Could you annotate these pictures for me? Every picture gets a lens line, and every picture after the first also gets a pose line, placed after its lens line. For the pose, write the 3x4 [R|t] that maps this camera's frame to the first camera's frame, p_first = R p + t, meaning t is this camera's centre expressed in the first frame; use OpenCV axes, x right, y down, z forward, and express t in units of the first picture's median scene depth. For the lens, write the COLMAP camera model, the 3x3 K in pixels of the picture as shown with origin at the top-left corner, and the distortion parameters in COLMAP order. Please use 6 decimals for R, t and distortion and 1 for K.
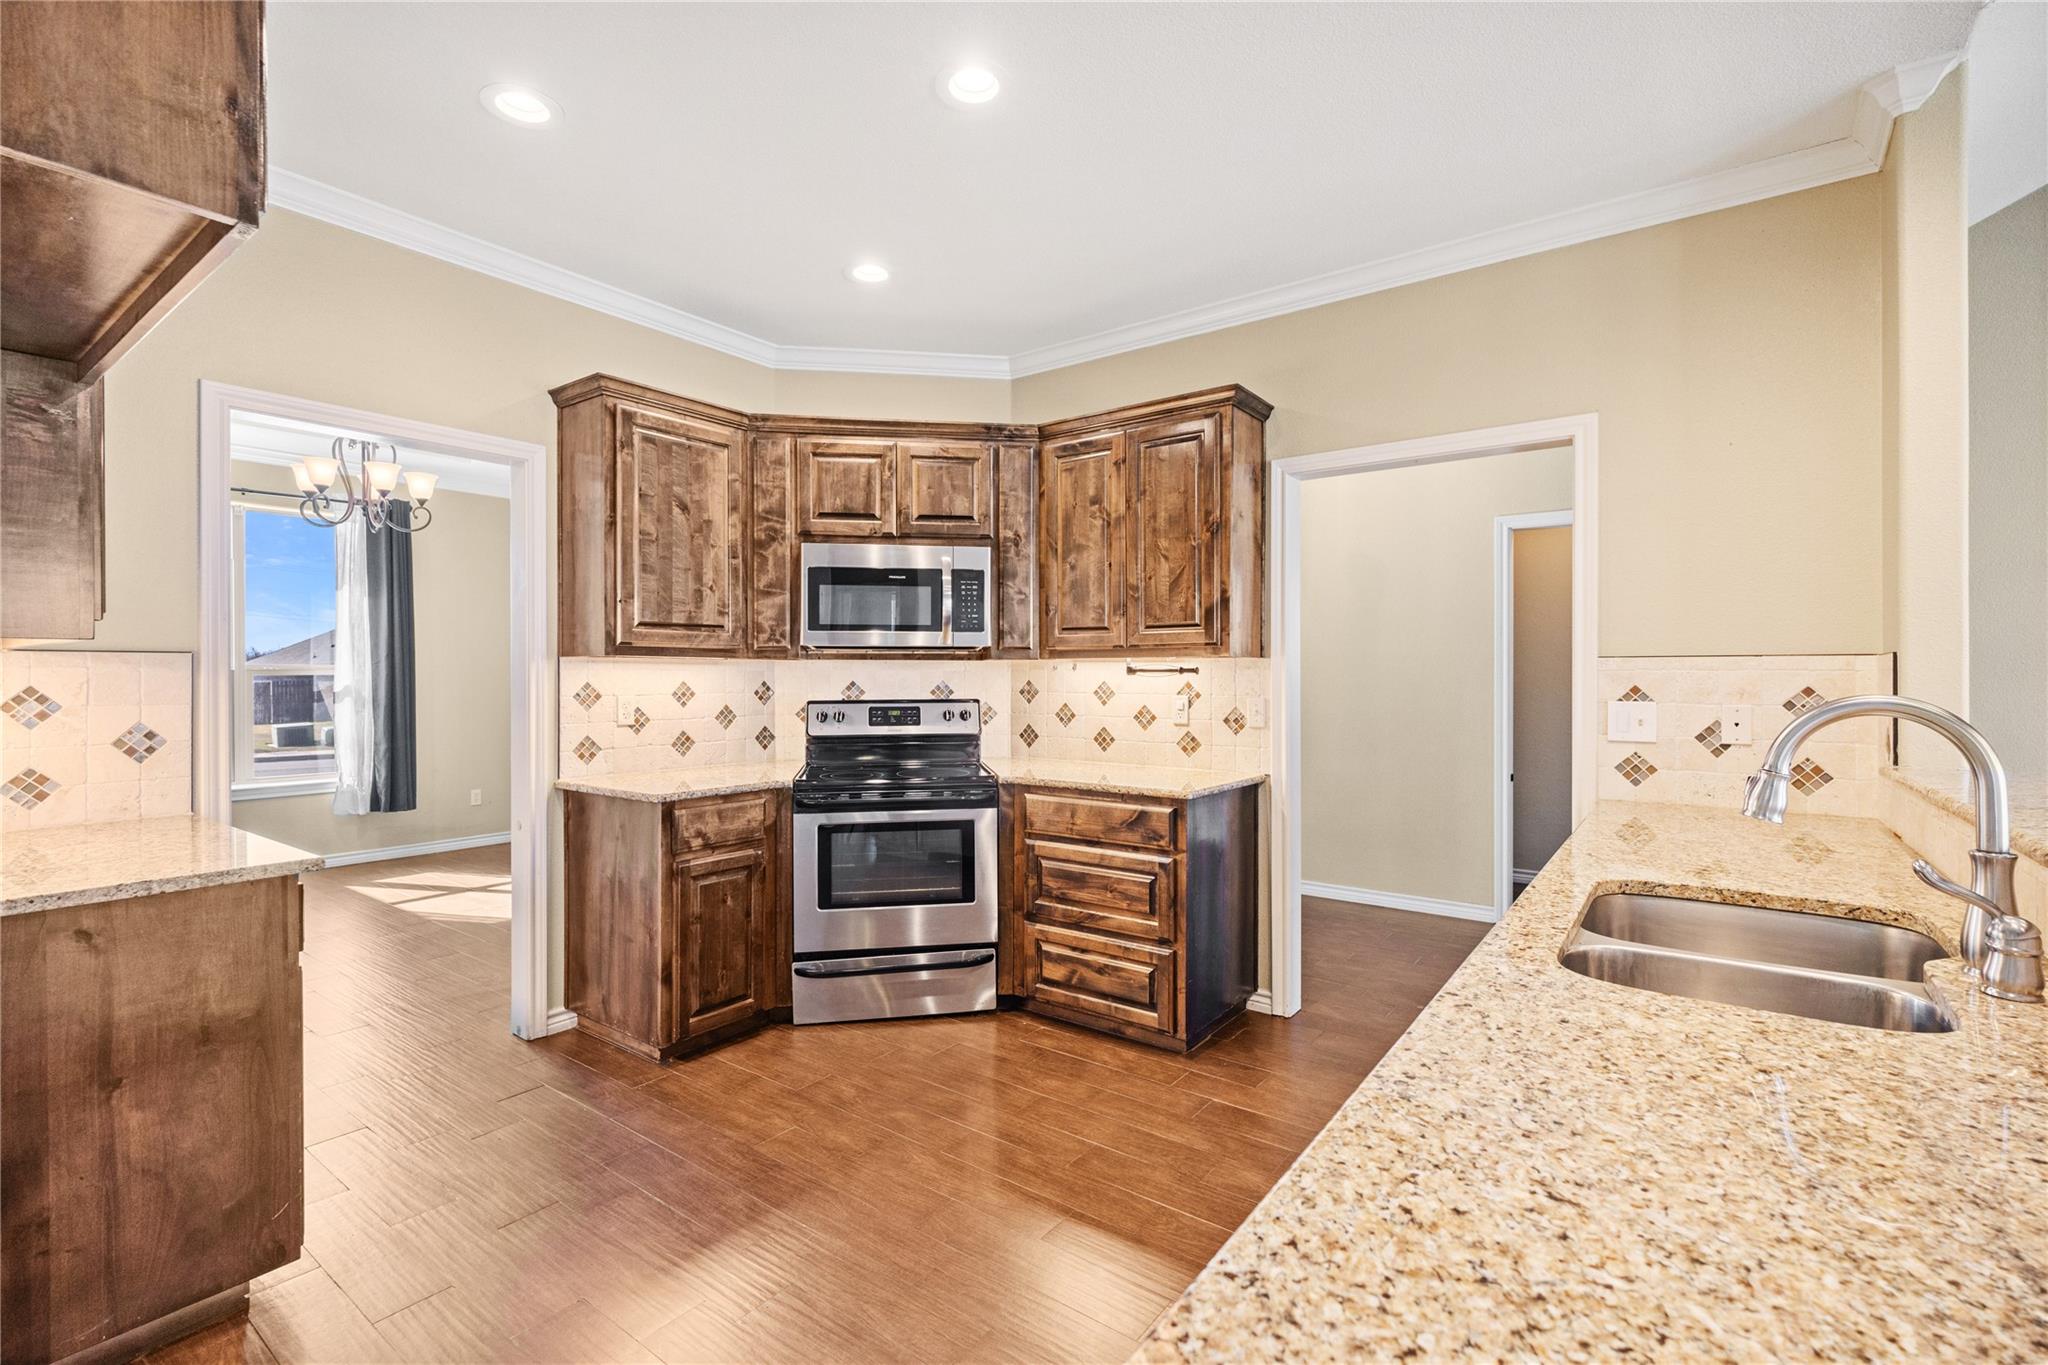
lens RADIAL K [[925.8, 0, 1037.0], [0, 925.8, 683.1], [0, 0, 1]] dist [0.002639, 0.000013]
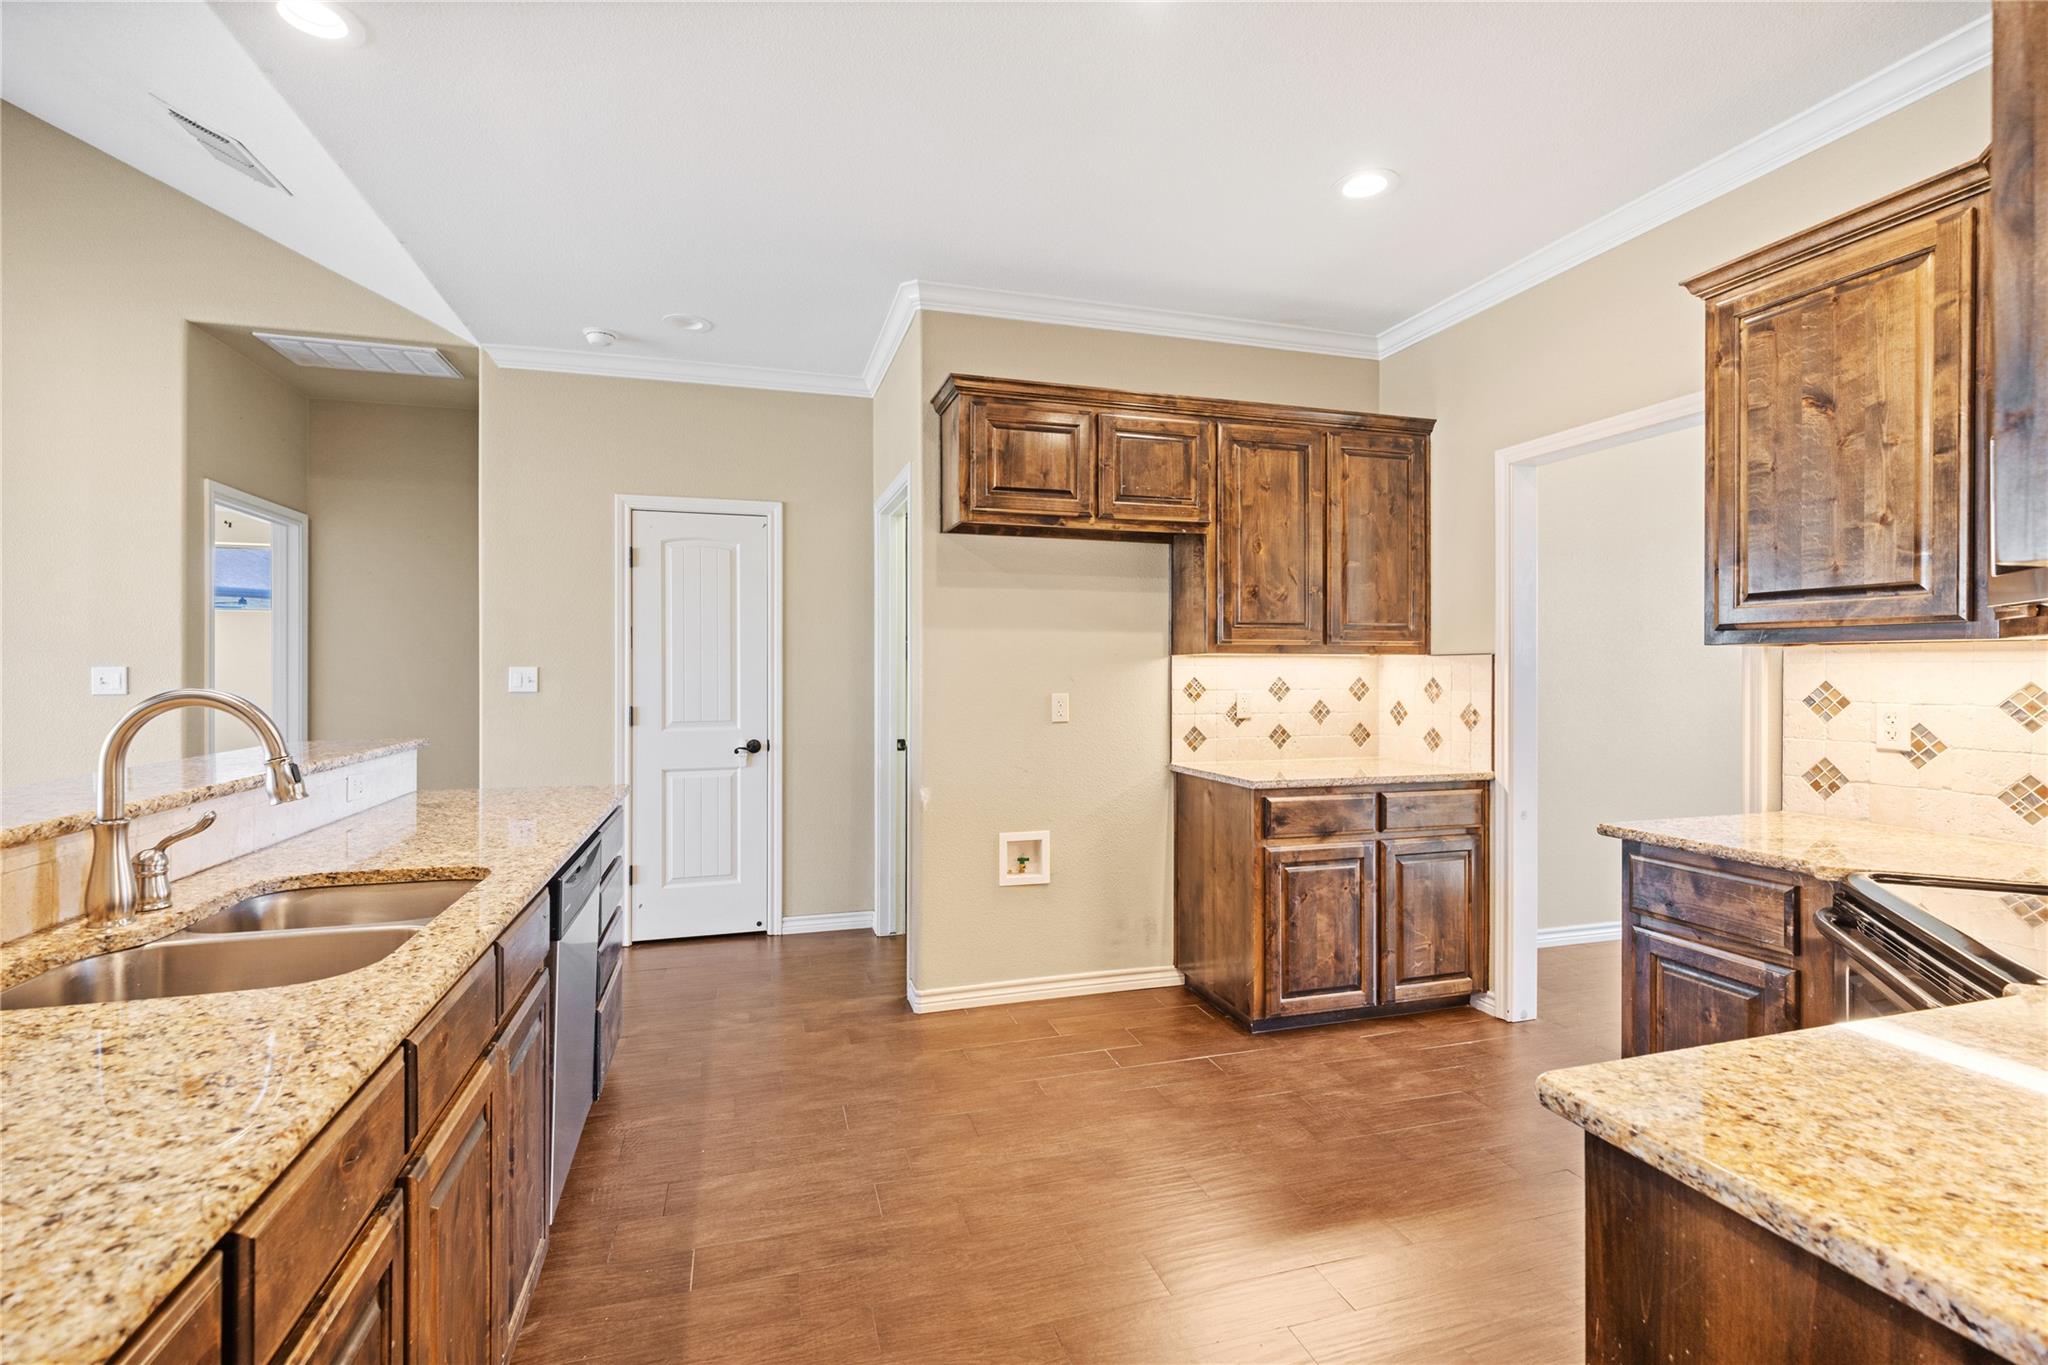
lens RADIAL K [[925.8, 0, 1019.3], [0, 925.8, 674.3], [0, 0, 1]] dist [0.002639, 0.000013]
pose [[-0.601377, 0.004882, -0.798951, 0.436542], [-0.004701, 0.999942, 0.009648, -0.009904], [0.798952, 0.009558, -0.601319, 0.930219]]
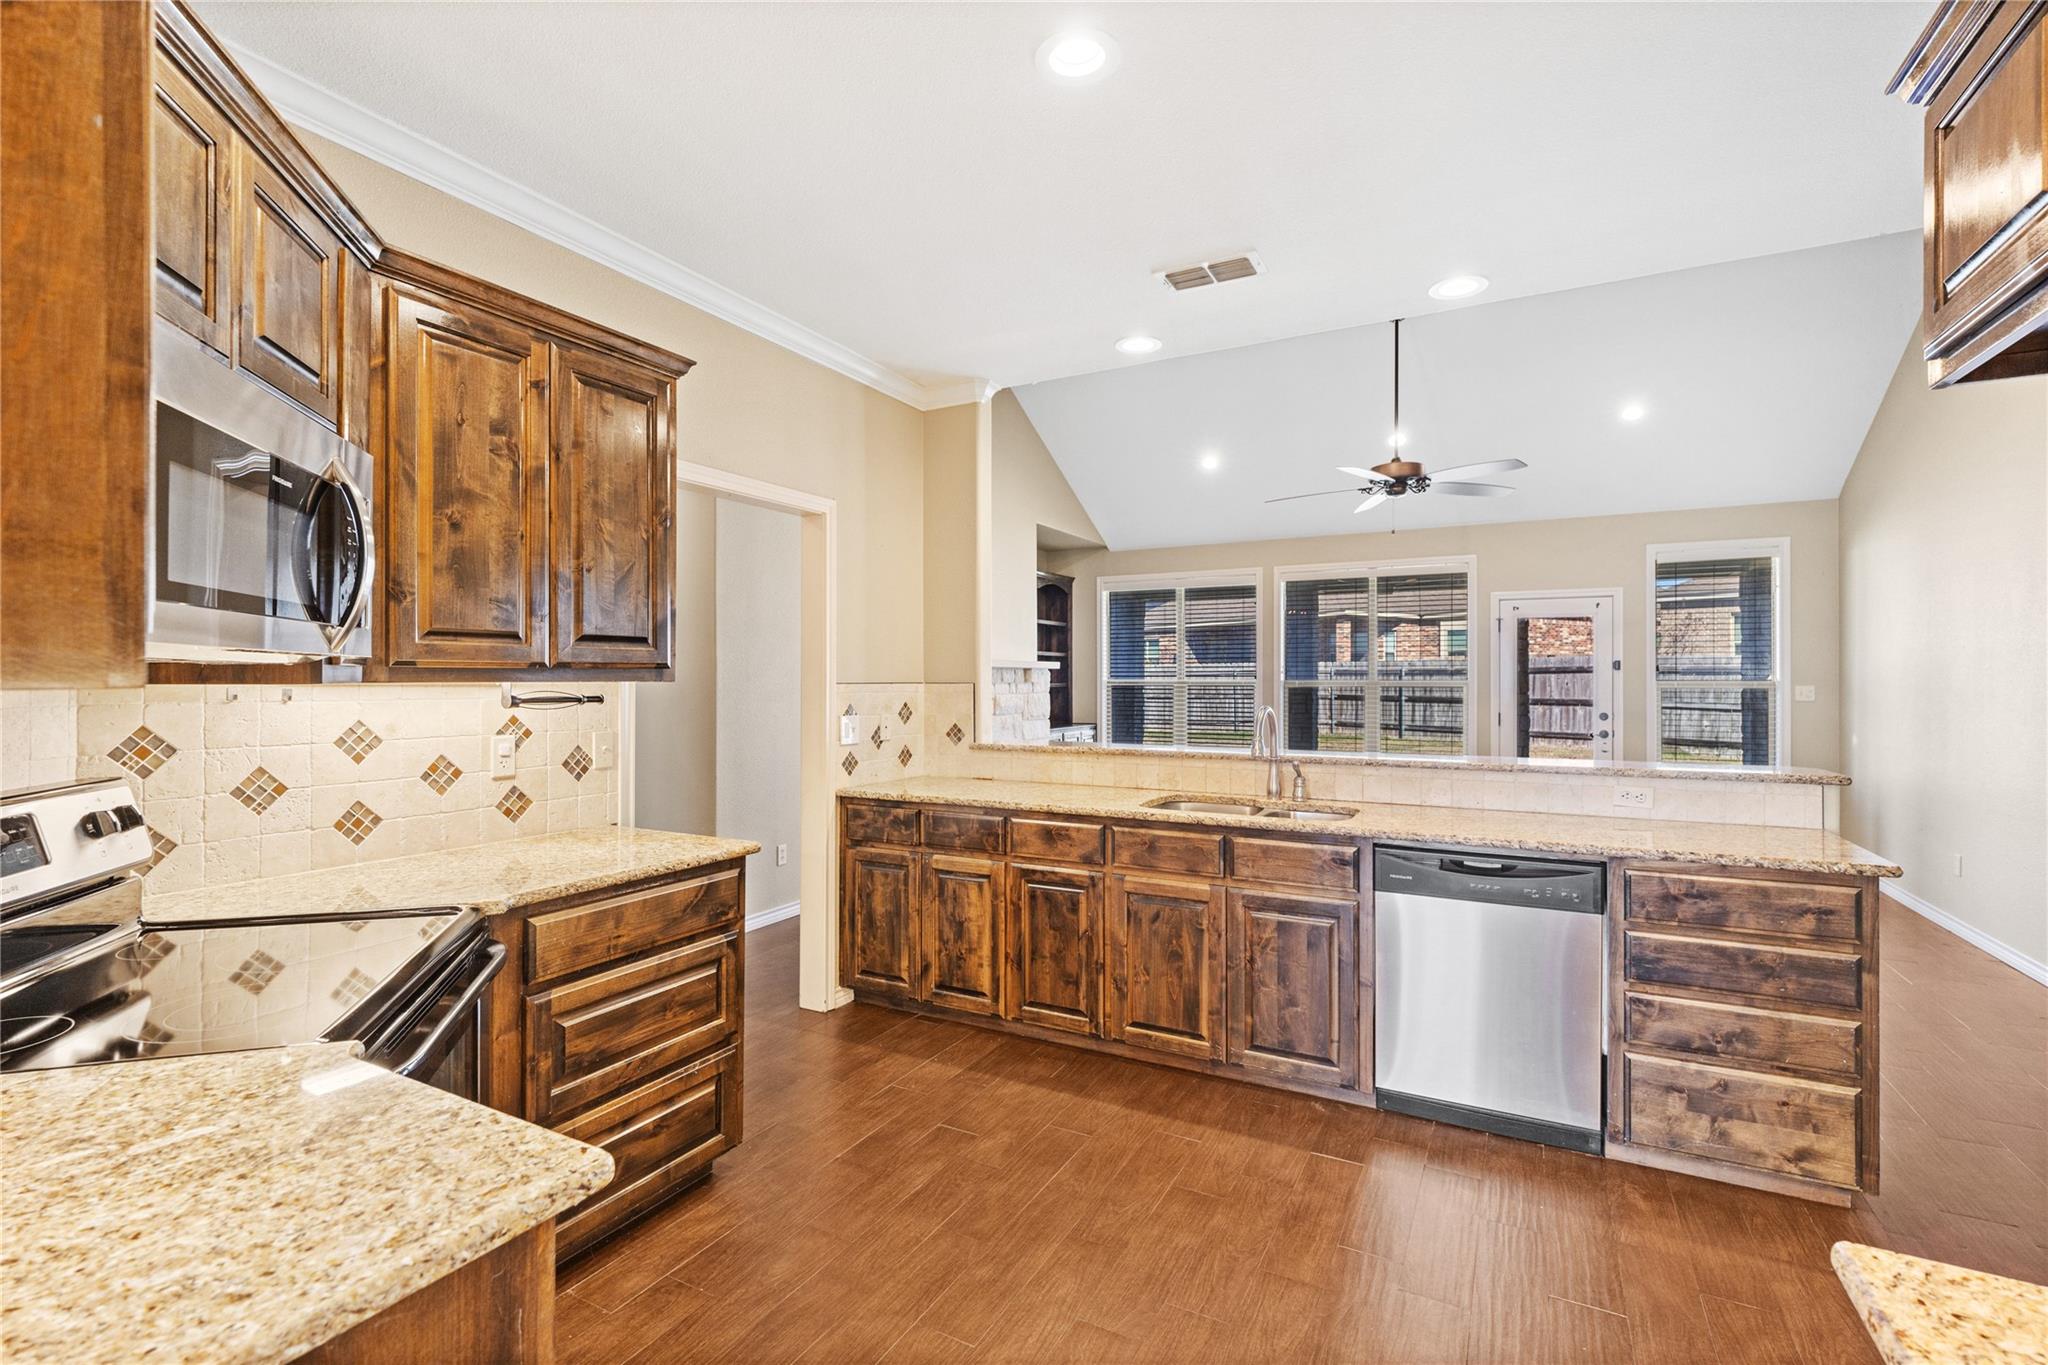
lens RADIAL K [[925.8, 0, 1017.5], [0, 925.8, 676.7], [0, 0, 1]] dist [0.002639, 0.000013]
pose [[-0.148492, 0.001338, 0.988913, -0.622337], [0.005780, 0.999983, -0.000485, -0.029528], [-0.988897, 0.005644, -0.148497, 0.776685]]
